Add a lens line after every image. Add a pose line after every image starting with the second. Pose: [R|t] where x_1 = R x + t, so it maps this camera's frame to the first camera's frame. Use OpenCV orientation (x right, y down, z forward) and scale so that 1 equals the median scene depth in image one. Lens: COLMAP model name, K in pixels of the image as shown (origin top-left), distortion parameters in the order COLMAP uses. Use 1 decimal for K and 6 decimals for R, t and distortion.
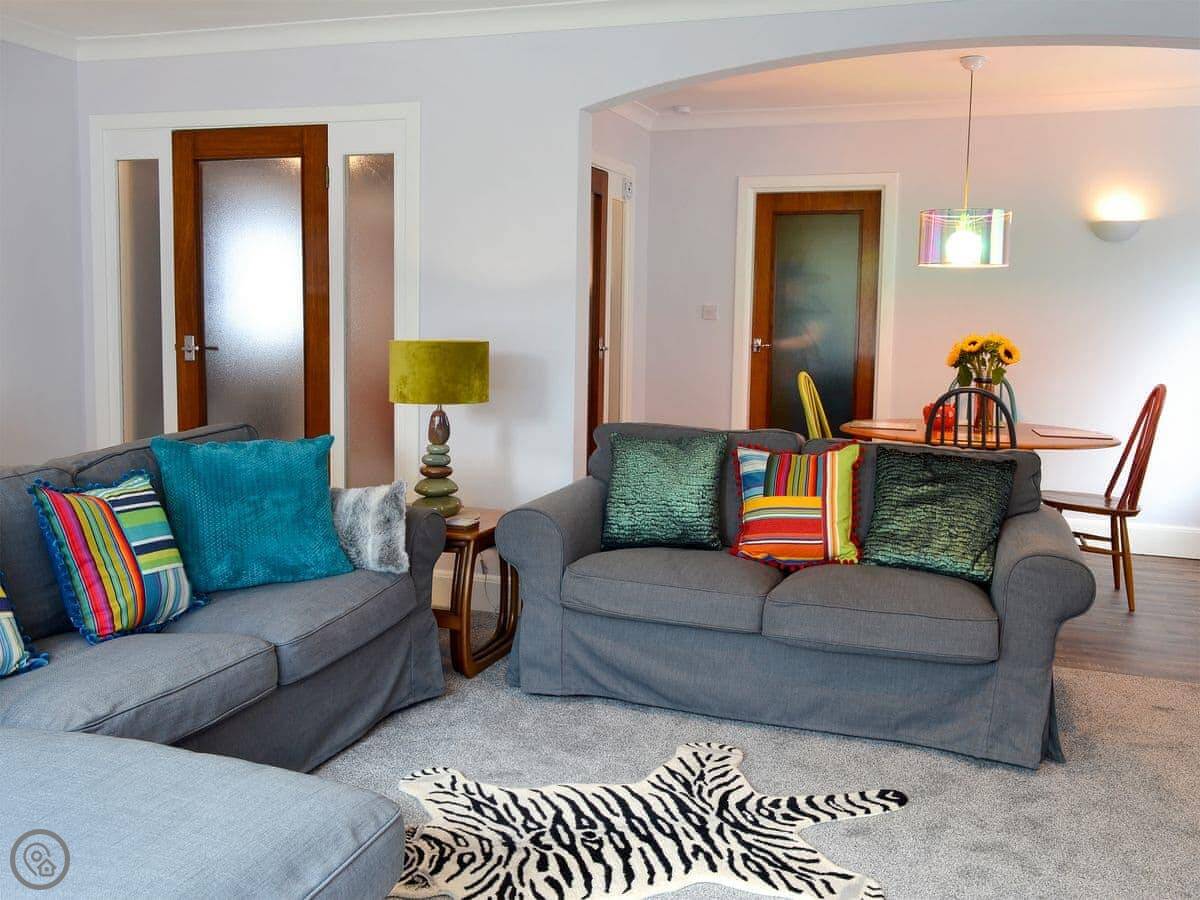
lens RADIAL K [[1157.3, 0, 600.0], [0, 1157.3, 450.0], [0, 0, 1]] dist [0.045448, -0.014630]
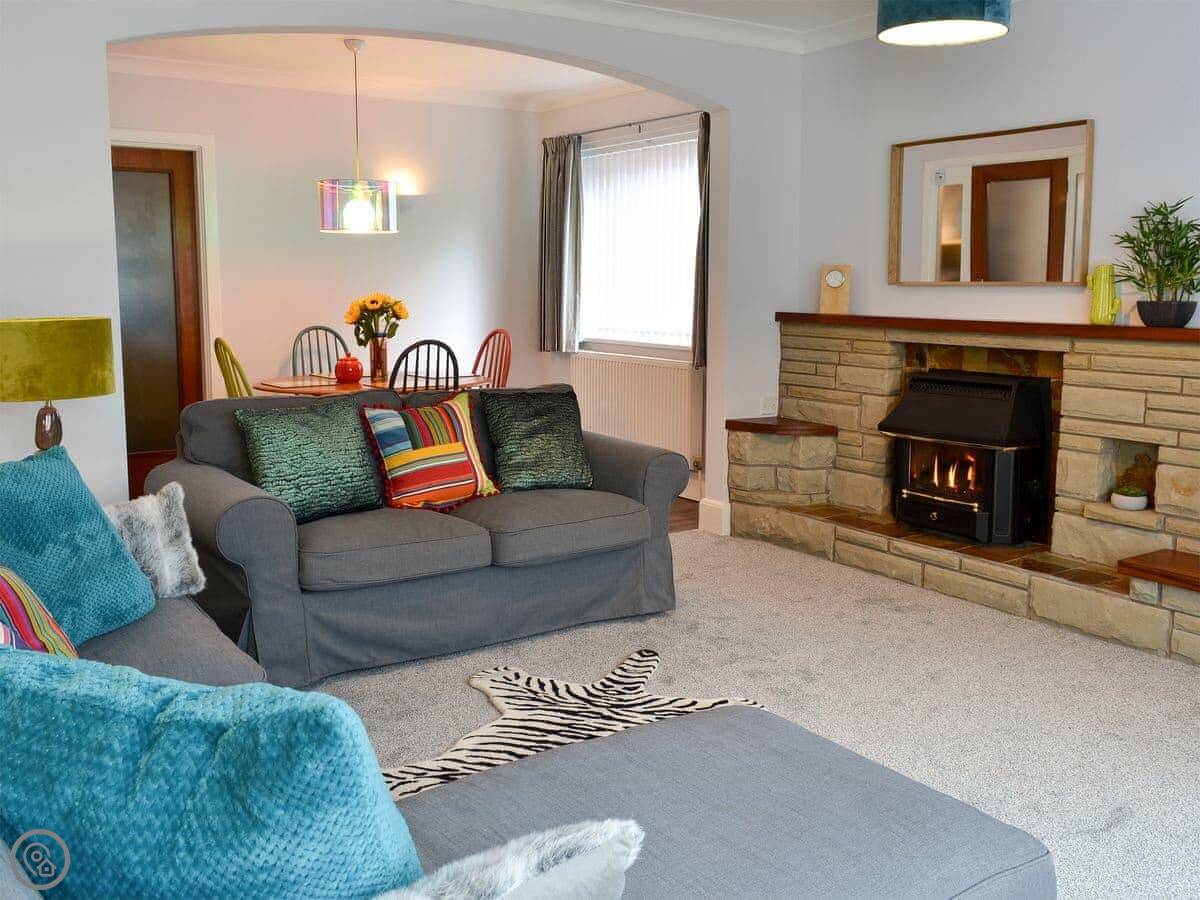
lens RADIAL K [[1157.3, 0, 600.0], [0, 1157.3, 450.0], [0, 0, 1]] dist [0.045448, -0.014630]
pose [[0.557205, -0.141198, 0.818282, -0.787364], [0.110650, 0.989274, 0.095357, -0.052696], [-0.822969, 0.037409, 0.566853, 0.305186]]
